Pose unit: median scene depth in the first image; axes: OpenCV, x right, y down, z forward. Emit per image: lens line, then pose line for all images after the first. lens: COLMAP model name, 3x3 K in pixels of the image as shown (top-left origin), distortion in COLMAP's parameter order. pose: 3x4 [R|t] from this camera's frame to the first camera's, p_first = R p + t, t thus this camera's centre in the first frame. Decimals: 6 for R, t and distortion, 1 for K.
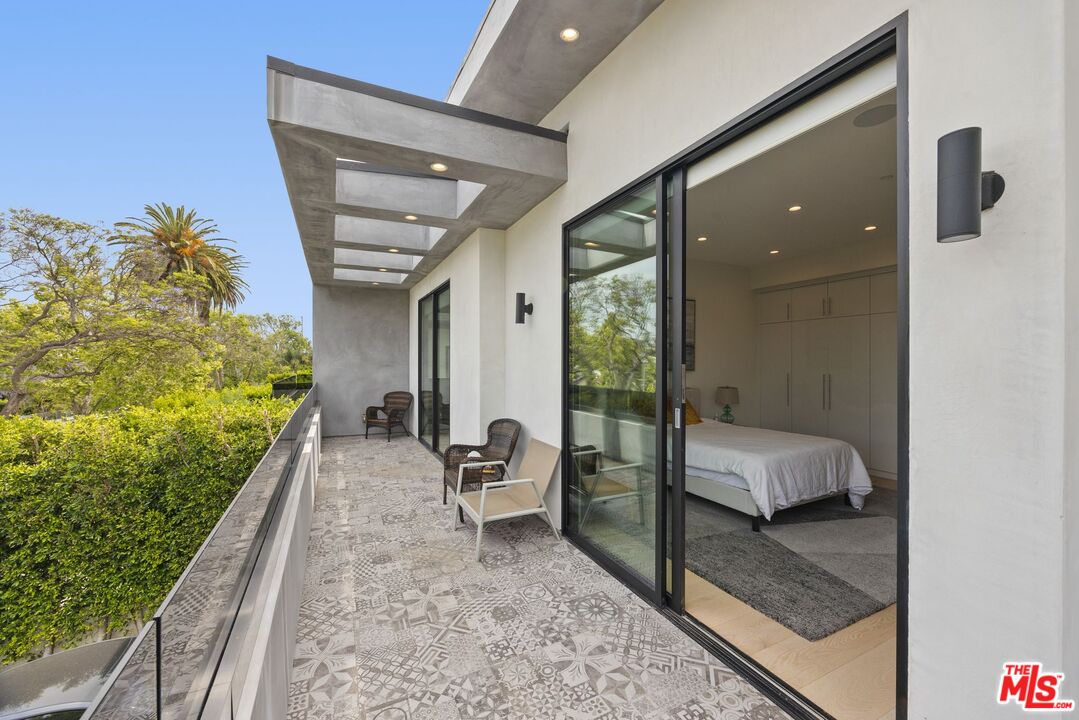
lens RADIAL K [[408.3, 0, 537.9], [0, 408.3, 366.0], [0, 0, 1]] dist [-0.006553, -0.000455]
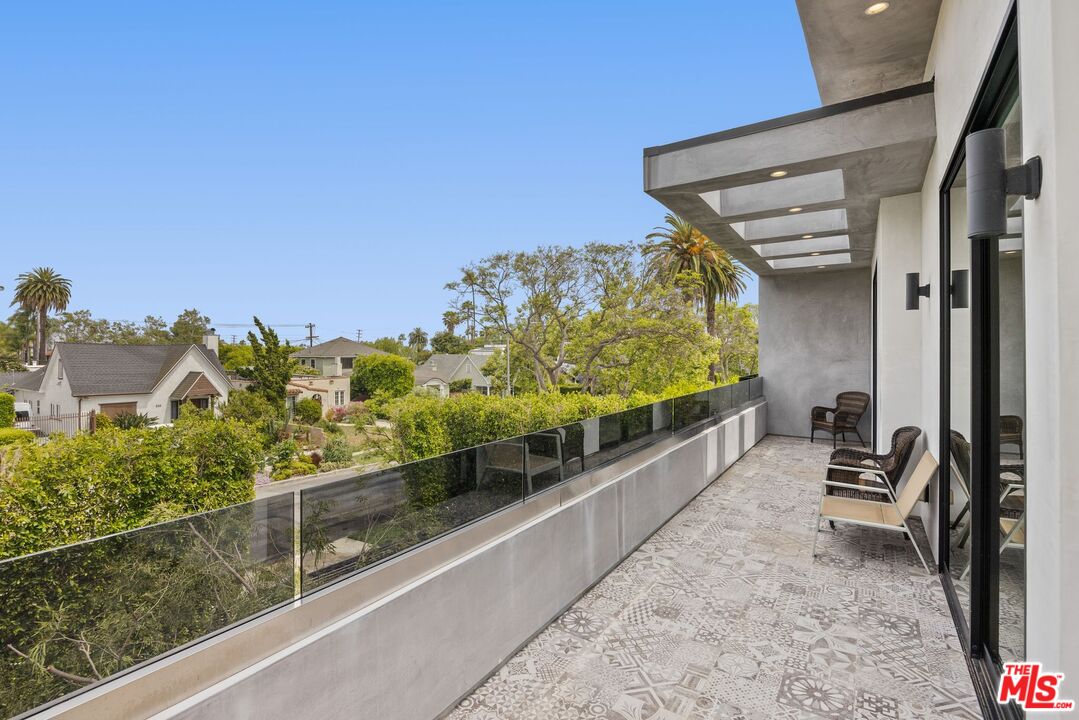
lens RADIAL K [[508.1, 0, 541.4], [0, 508.1, 358.6], [0, 0, 1]] dist [-0.017400, 0.000059]
pose [[0.523200, 0.008075, -0.852171, 0.395733], [-0.011512, 0.999931, 0.002407, 0.000663], [0.852132, 0.008551, 0.523257, -0.154726]]
